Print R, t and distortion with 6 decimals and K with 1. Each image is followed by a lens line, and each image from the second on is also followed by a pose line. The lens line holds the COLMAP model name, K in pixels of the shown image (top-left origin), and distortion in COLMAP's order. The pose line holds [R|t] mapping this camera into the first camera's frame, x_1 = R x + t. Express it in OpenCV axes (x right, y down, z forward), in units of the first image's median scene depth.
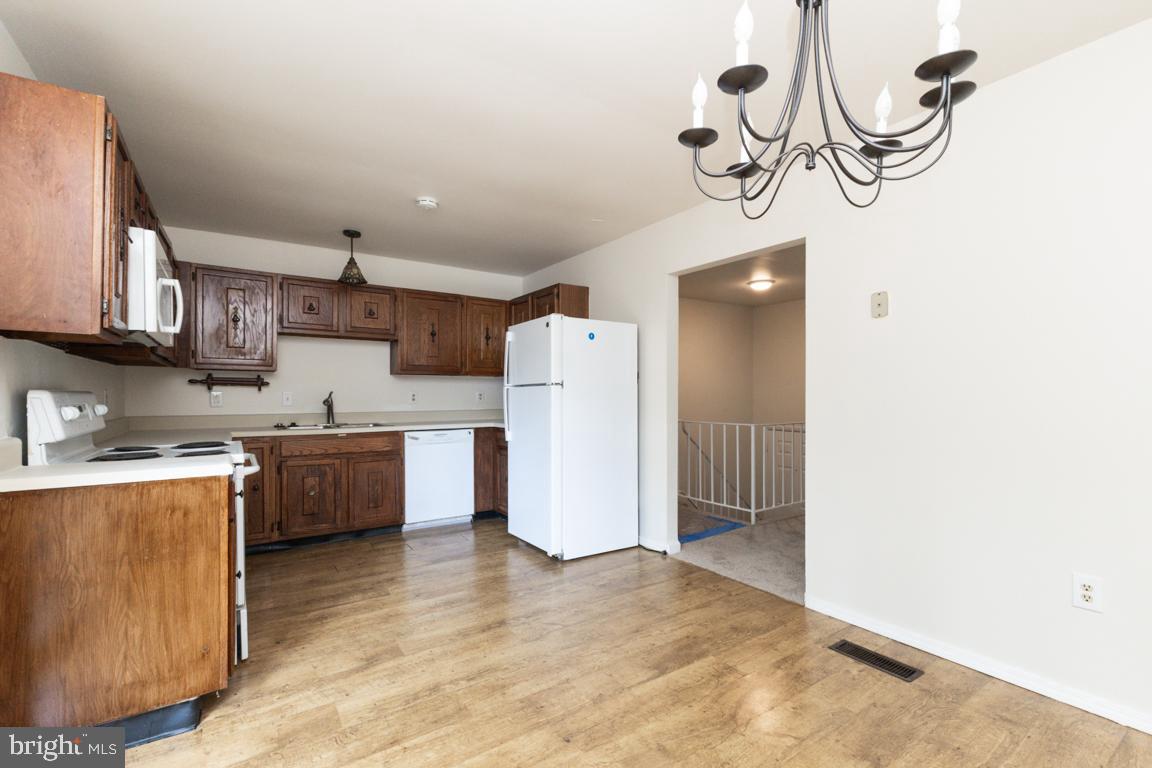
lens RADIAL K [[509.7, 0, 578.0], [0, 509.7, 394.5], [0, 0, 1]] dist [0.001133, 0.000162]
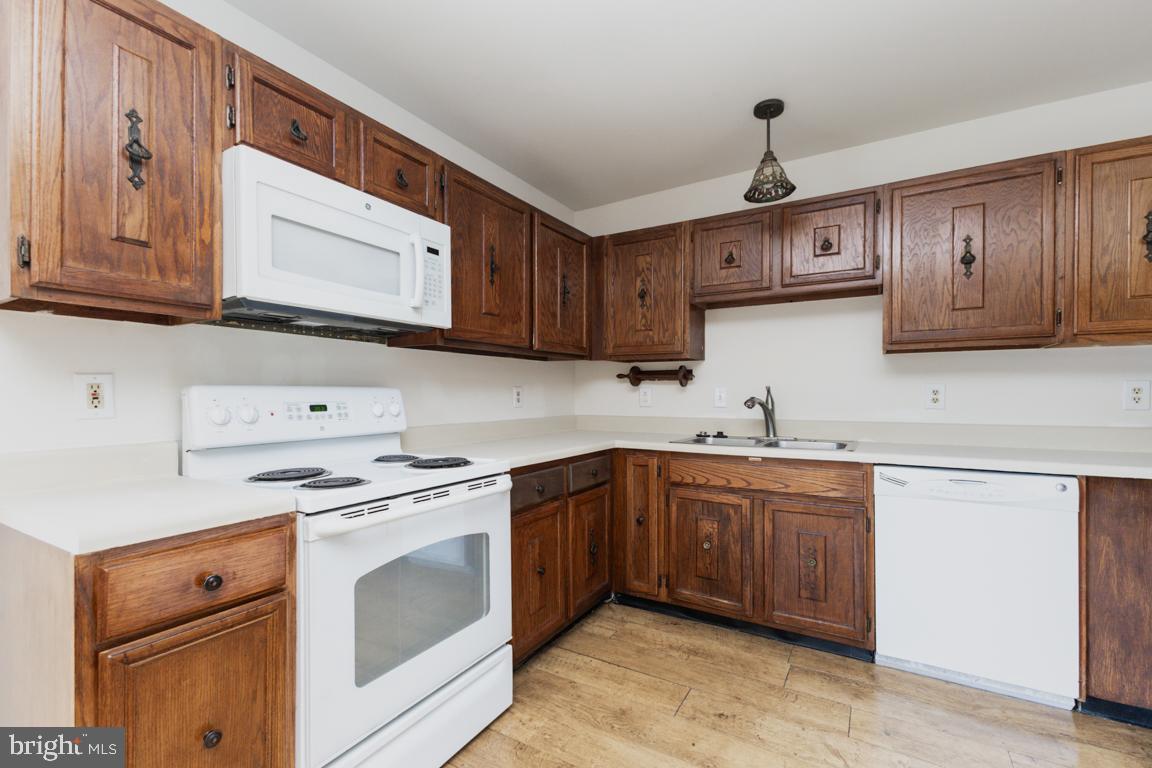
lens RADIAL K [[500.2, 0, 578.4], [0, 500.2, 394.4], [0, 0, 1]] dist [0.003124, 0.000316]
pose [[0.423240, 0.001882, -0.906016, -0.024176], [0.001741, 0.999994, 0.002890, 0.002499], [0.906016, -0.002801, 0.423235, 0.586140]]
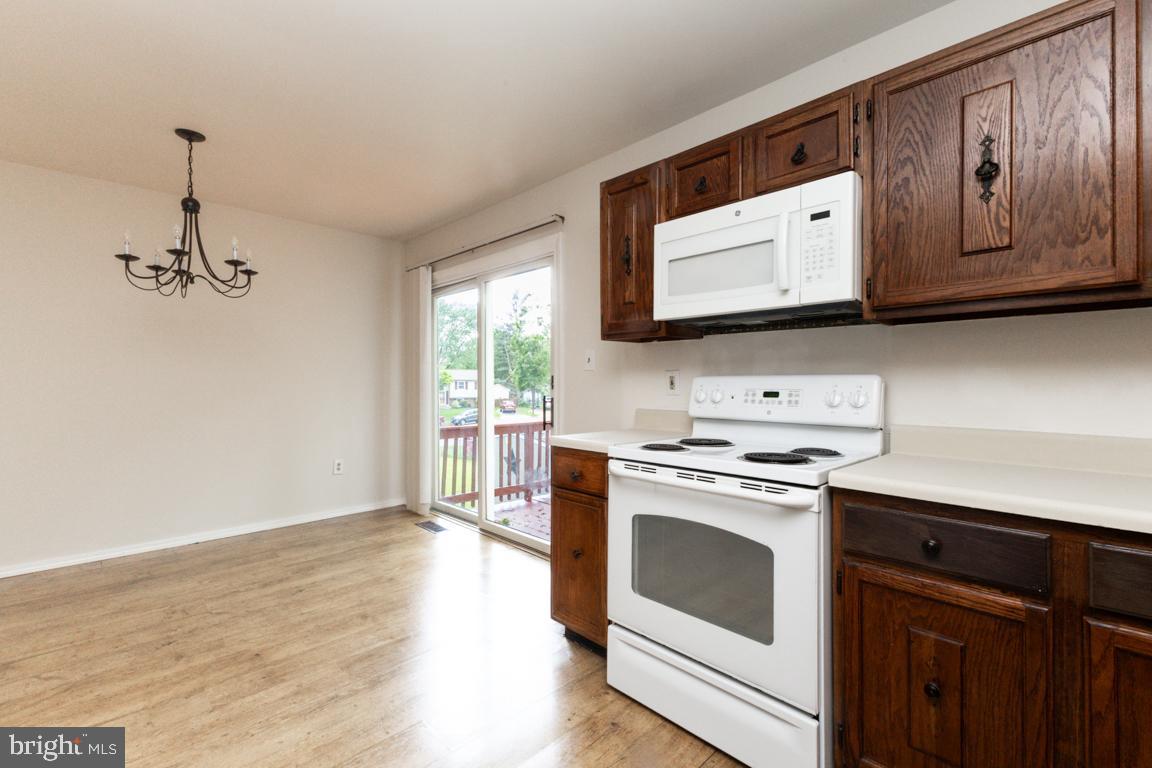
lens RADIAL K [[489.1, 0, 573.0], [0, 489.1, 379.5], [0, 0, 1]] dist [0.003975, 0.000231]
pose [[-0.983121, -0.000609, -0.182958, -0.249164], [0.000401, 0.999985, -0.005480, 0.003147], [0.182958, -0.005460, -0.983106, 1.030942]]
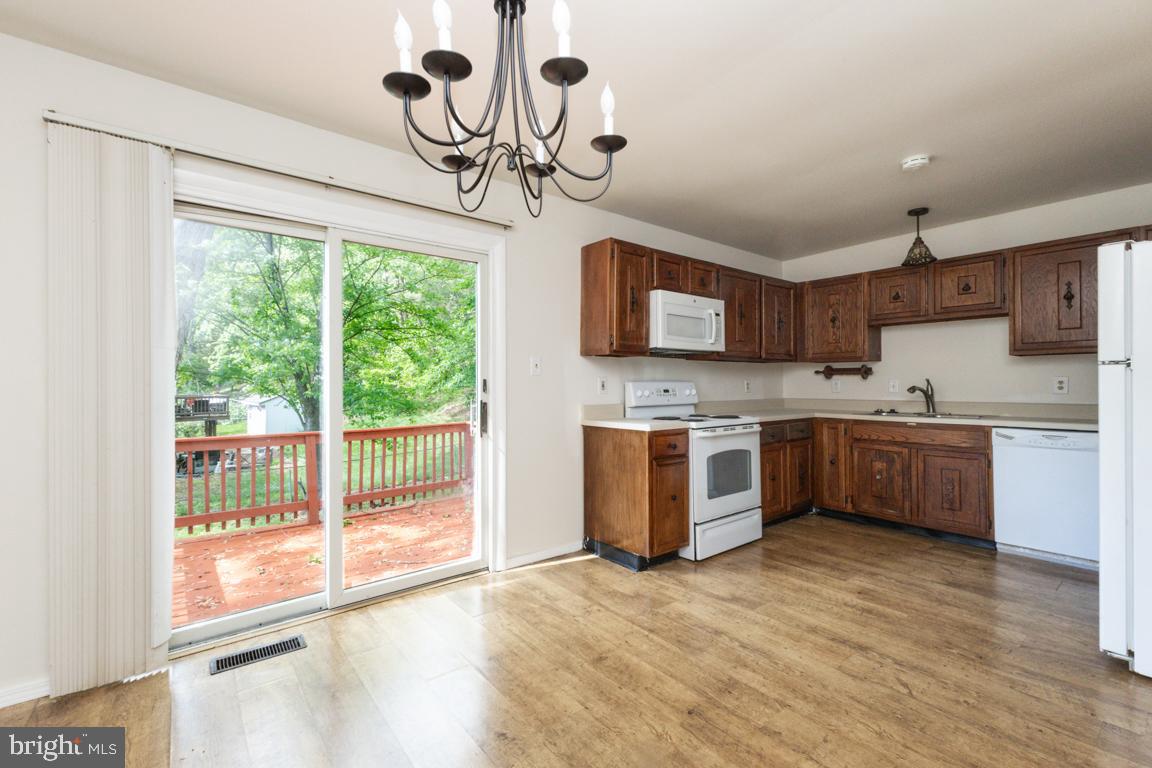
lens RADIAL K [[489.1, 0, 573.0], [0, 489.1, 379.5], [0, 0, 1]] dist [0.003975, 0.000231]
pose [[0.071001, -0.008453, -0.997440, 0.429921], [0.004624, 0.999956, -0.008146, 0.000141], [0.997466, -0.004034, 0.071037, 0.304890]]
